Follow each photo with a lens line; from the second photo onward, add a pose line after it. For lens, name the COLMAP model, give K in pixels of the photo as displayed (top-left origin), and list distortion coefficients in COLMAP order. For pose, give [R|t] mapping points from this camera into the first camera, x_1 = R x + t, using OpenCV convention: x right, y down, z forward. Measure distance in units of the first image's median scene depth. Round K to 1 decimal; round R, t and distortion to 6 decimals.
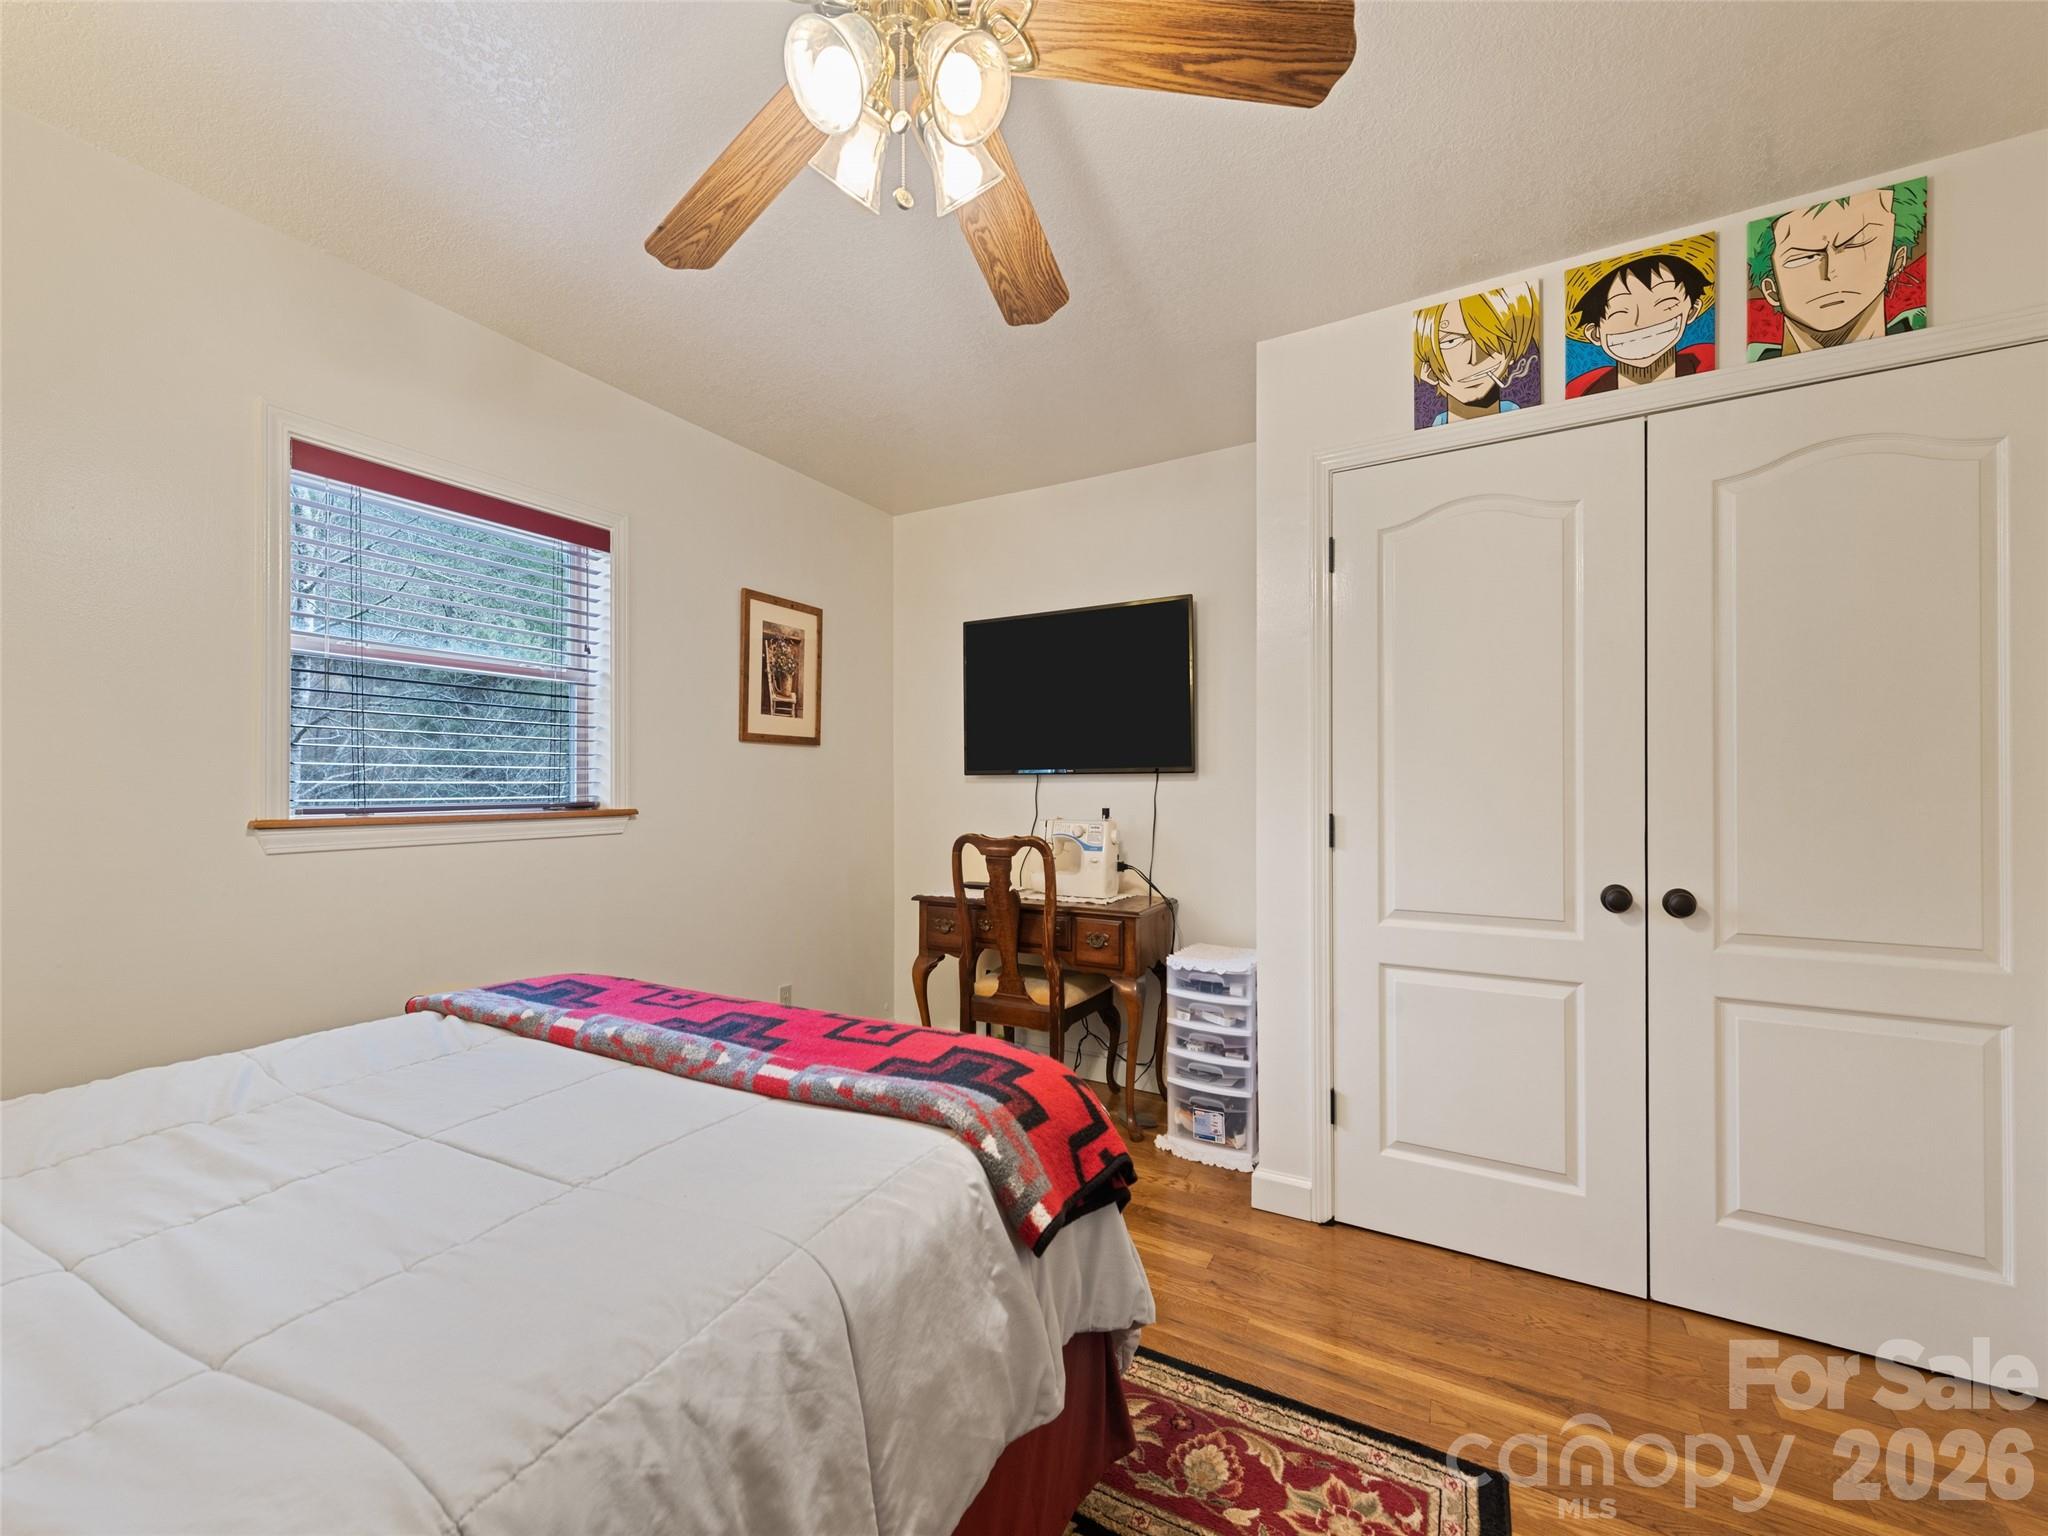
lens RADIAL K [[793.7, 0, 1024.0], [0, 793.7, 768.0], [0, 0, 1]] dist [-0.000356, -0.000075]
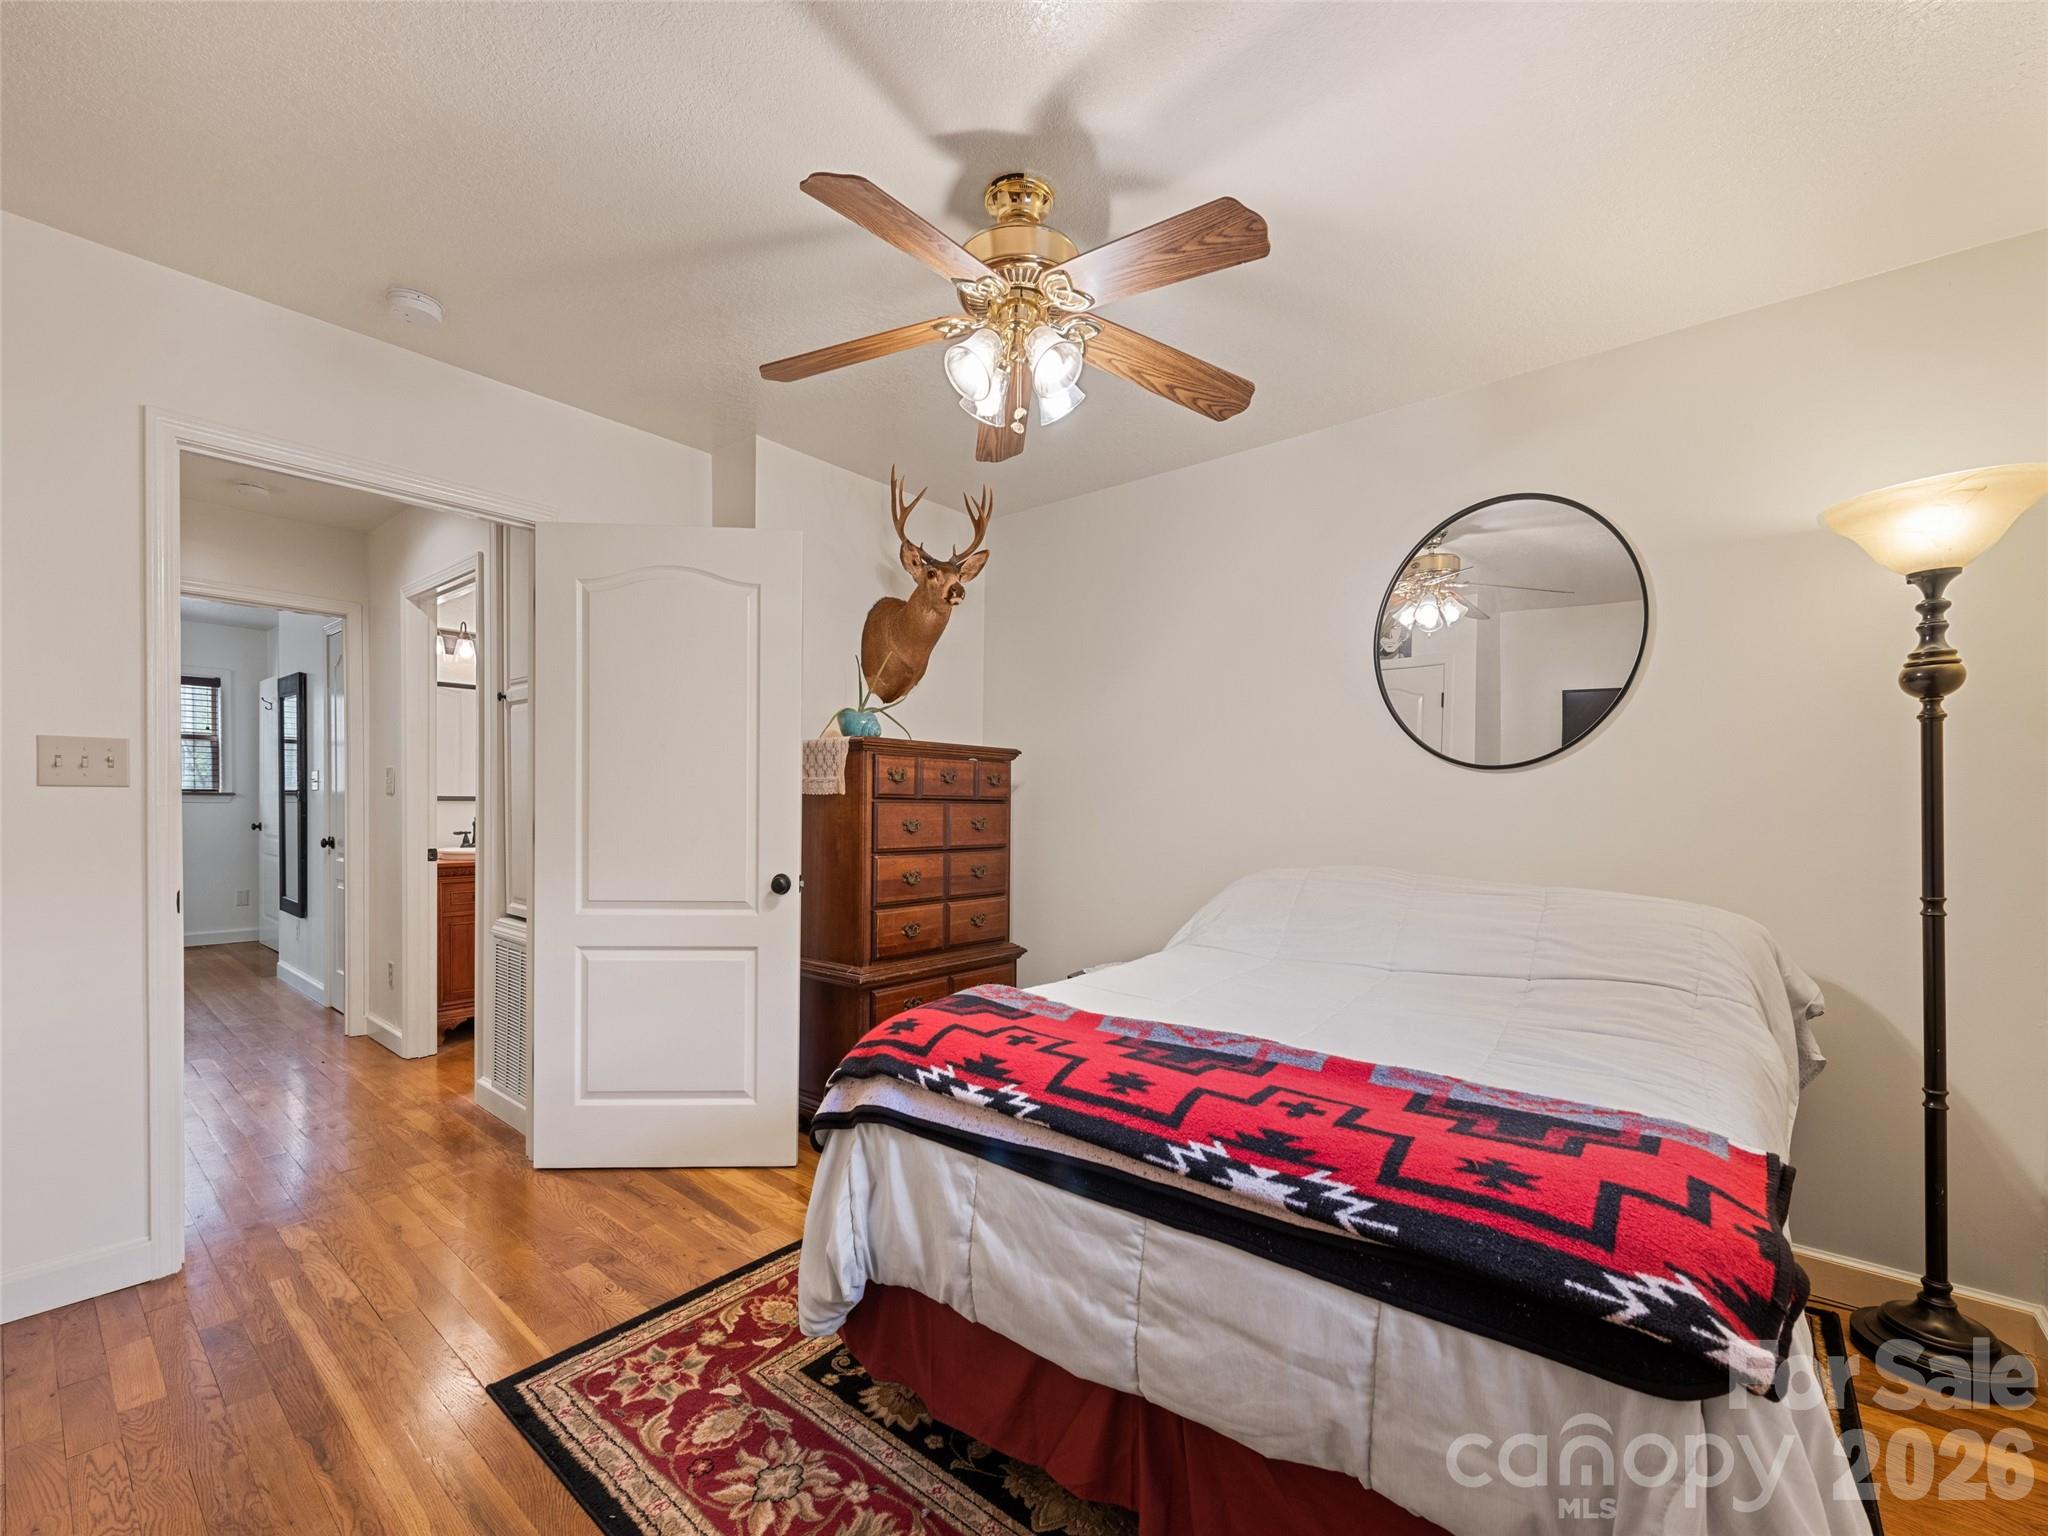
lens RADIAL K [[868.9, 0, 1023.0], [0, 868.9, 821.1], [0, 0, 1]] dist [0.000023, -0.000001]
pose [[-0.981364, -0.015324, 0.191545, -0.390695], [-0.014390, 0.999877, 0.006270, 0.043765], [-0.191618, 0.003397, -0.981464, 2.085226]]
